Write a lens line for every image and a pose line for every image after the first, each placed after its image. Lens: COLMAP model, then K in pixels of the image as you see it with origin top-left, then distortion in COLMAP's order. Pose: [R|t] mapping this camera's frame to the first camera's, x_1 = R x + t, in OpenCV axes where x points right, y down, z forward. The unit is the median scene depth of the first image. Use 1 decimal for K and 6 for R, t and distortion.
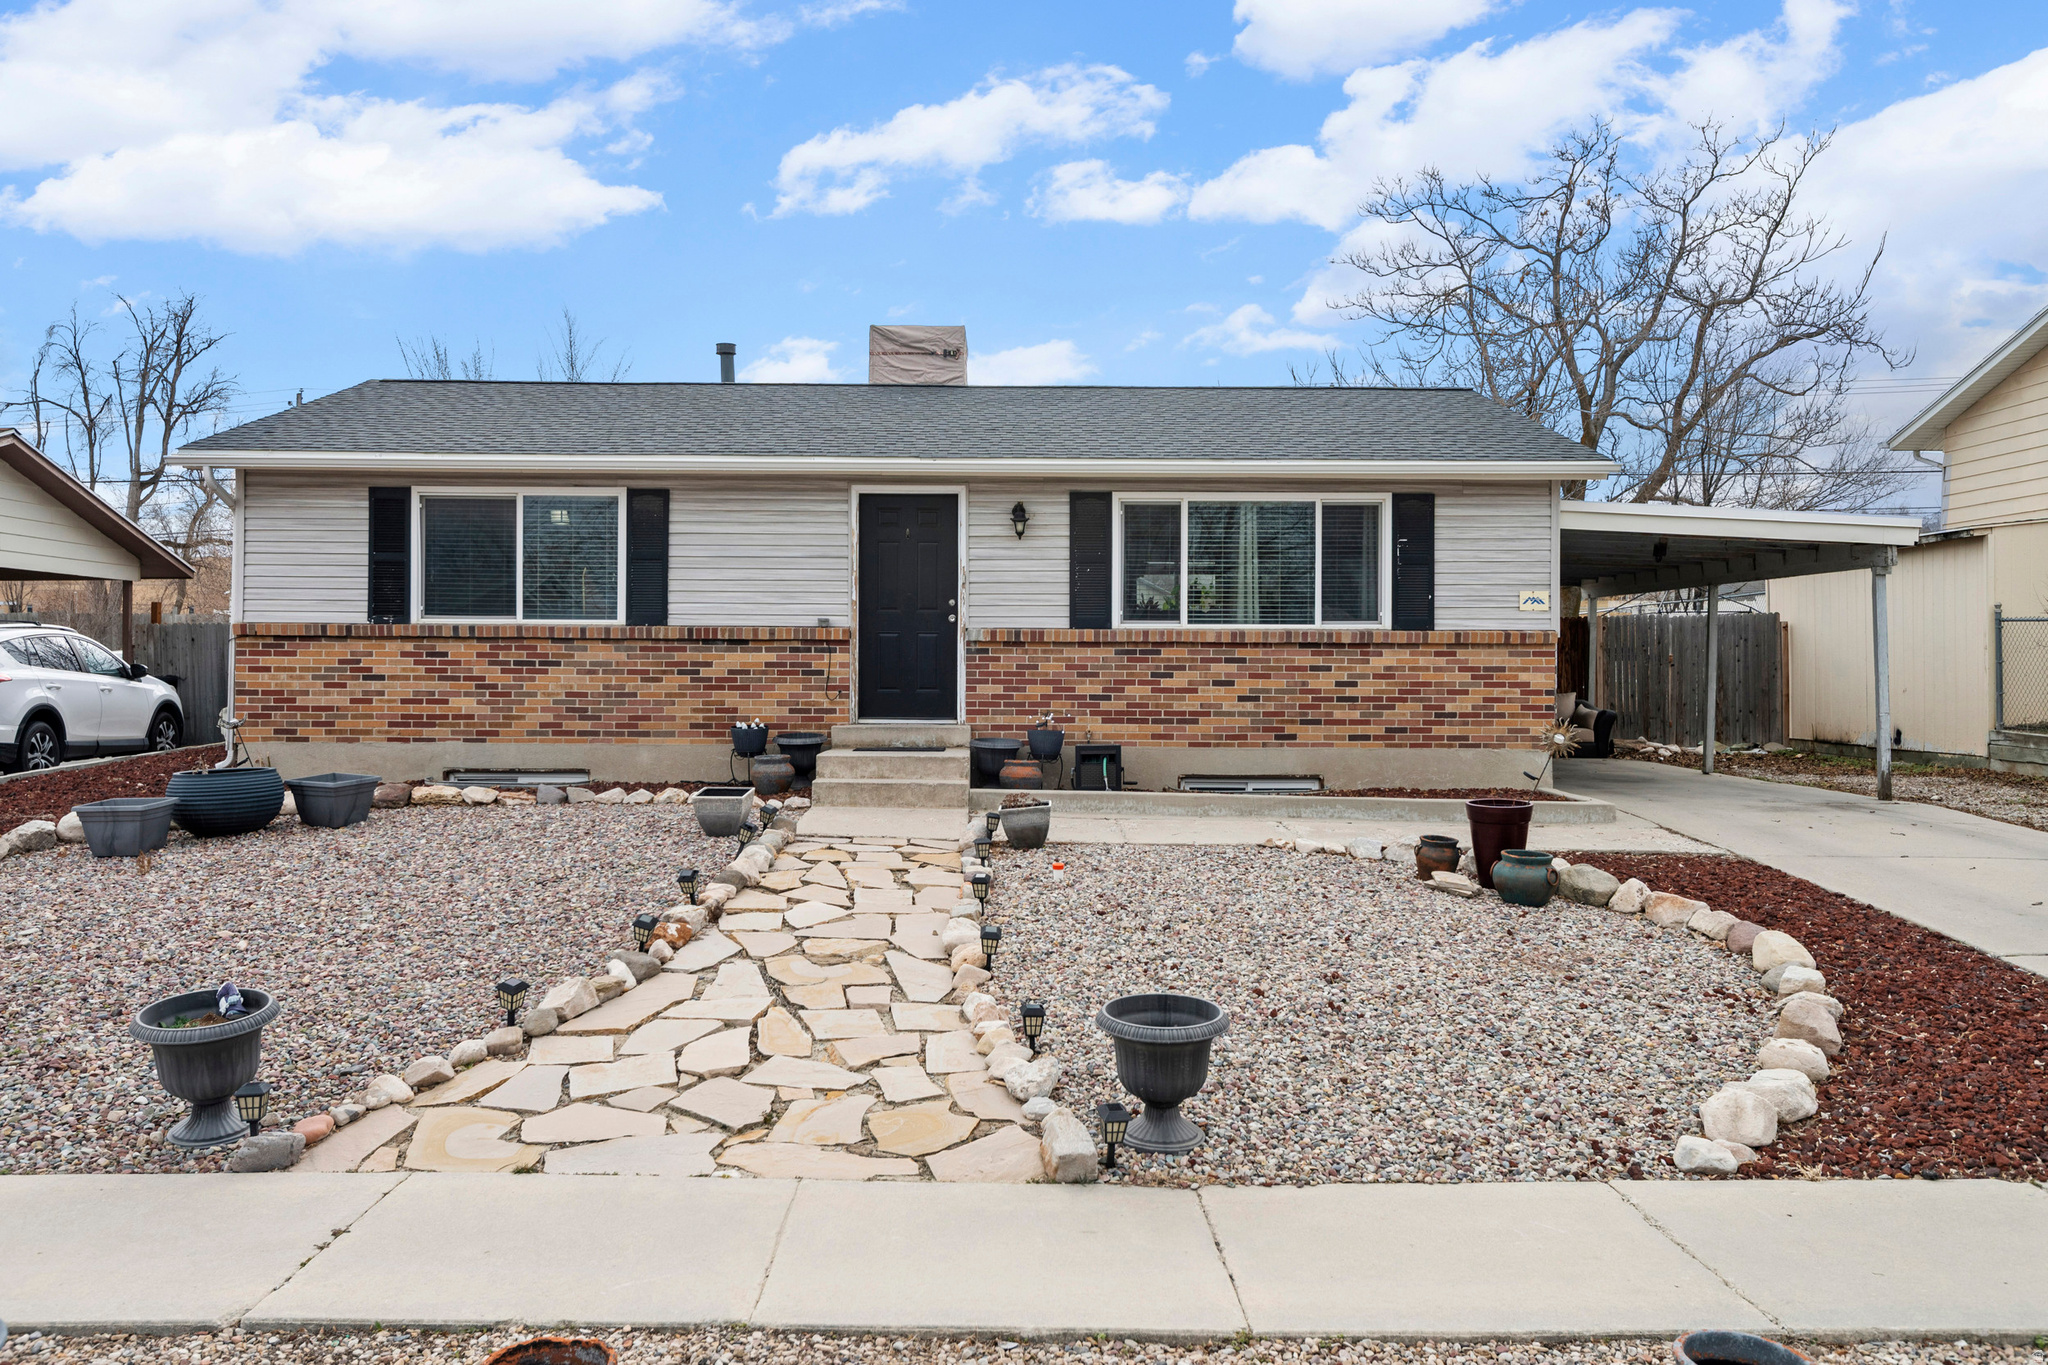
lens RADIAL K [[1590.6, 0, 998.4], [0, 1590.6, 679.8], [0, 0, 1]] dist [-0.000262, 0.007148]
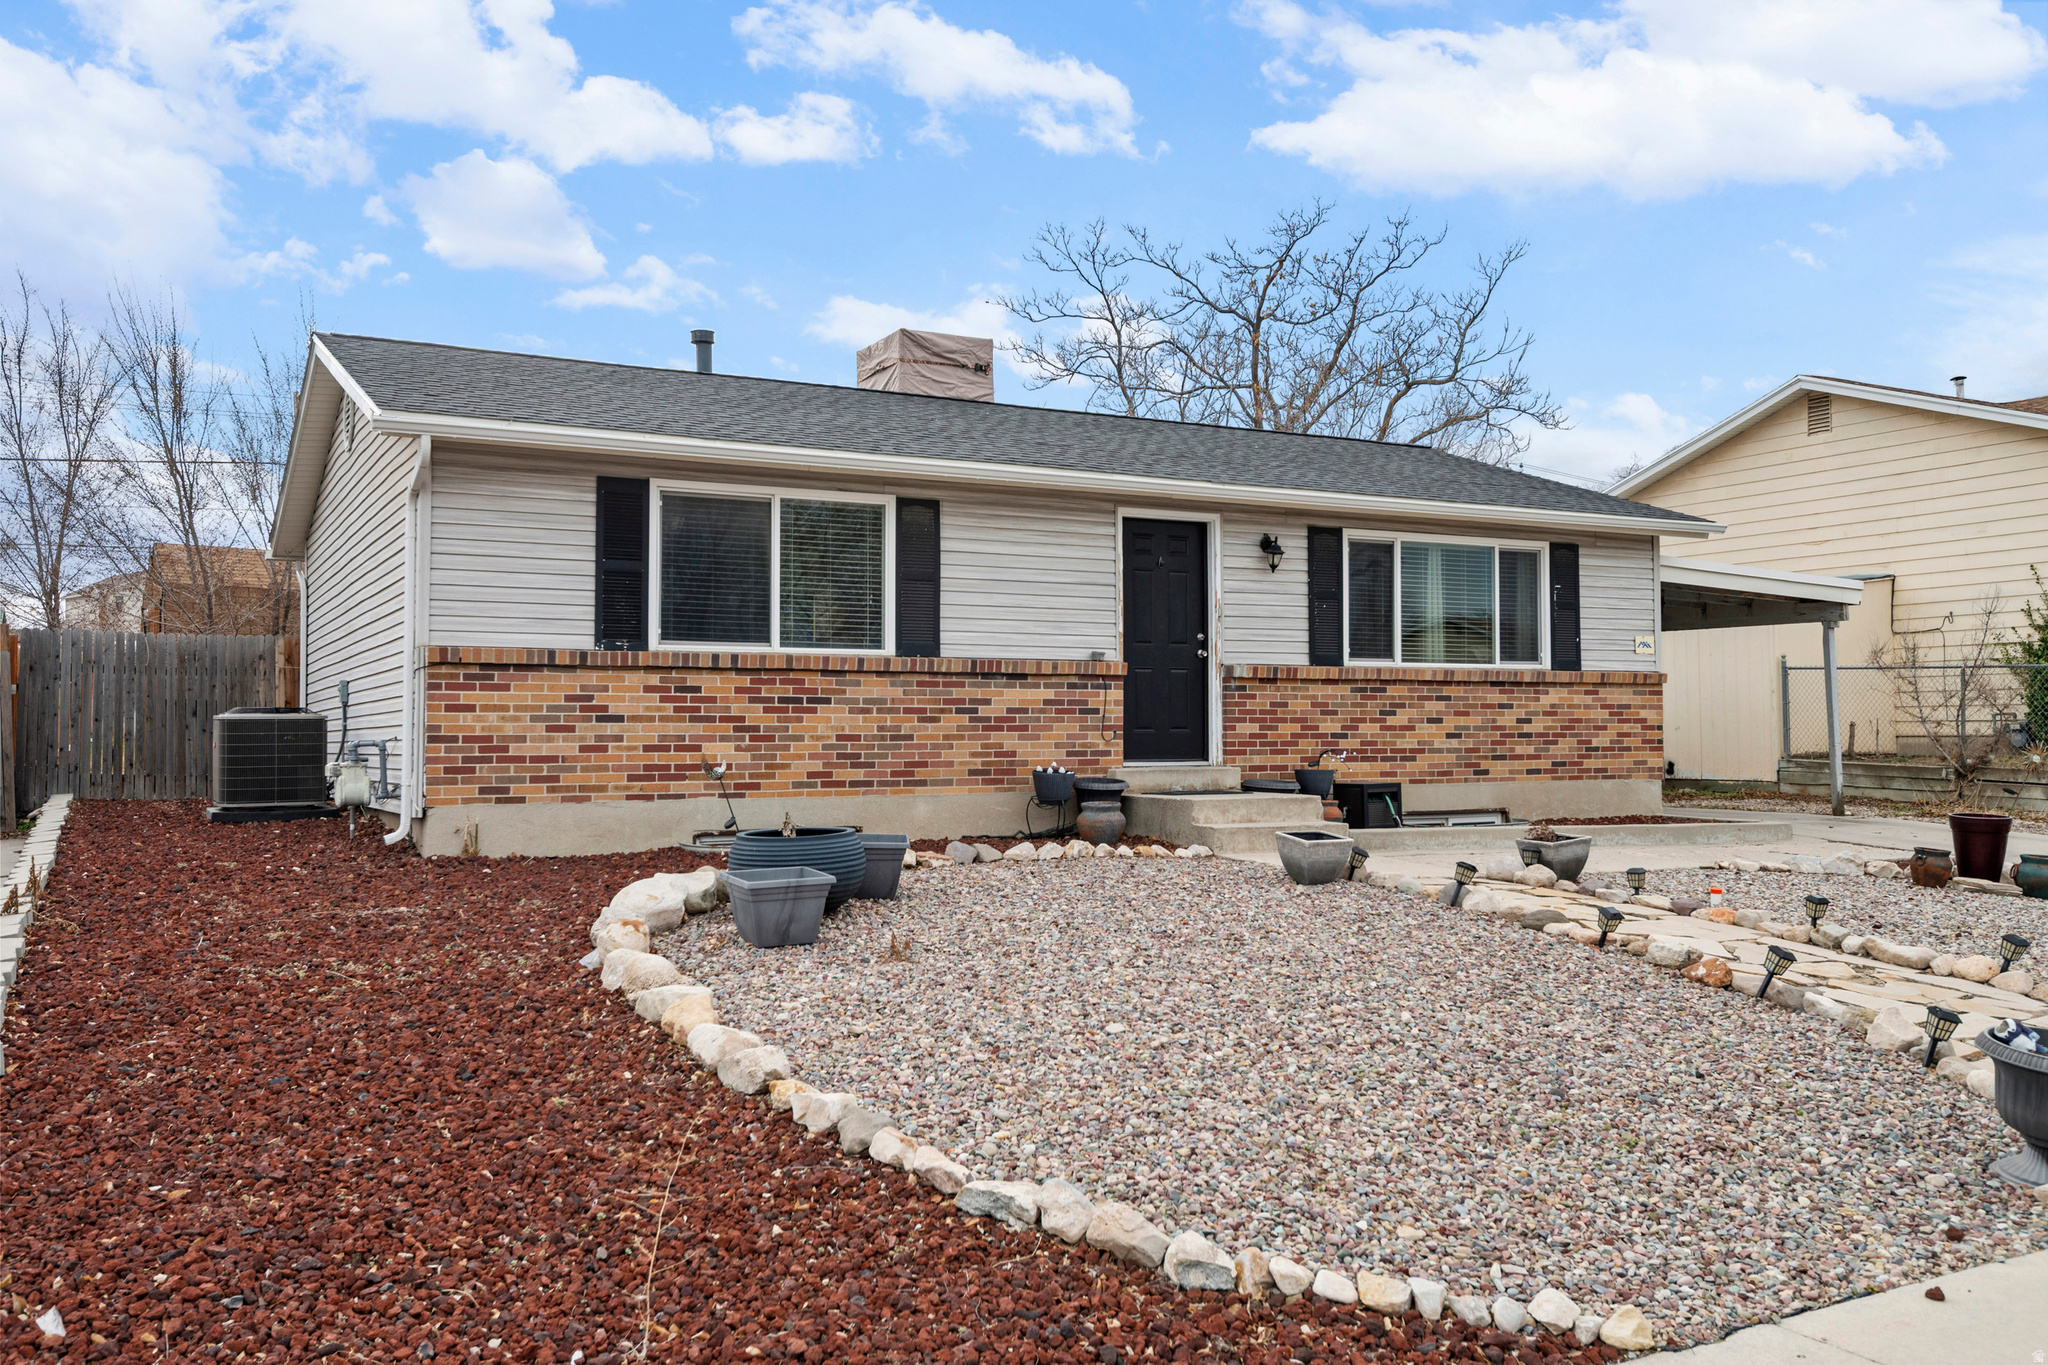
lens RADIAL K [[1702.0, 0, 1007.0], [0, 1702.0, 677.5], [0, 0, 1]] dist [0.013207, -0.017578]
pose [[0.880058, 0.007152, 0.474813, -0.618016], [0.009054, 0.999452, -0.031834, 0.006811], [-0.474781, 0.032315, 0.879511, 0.169534]]
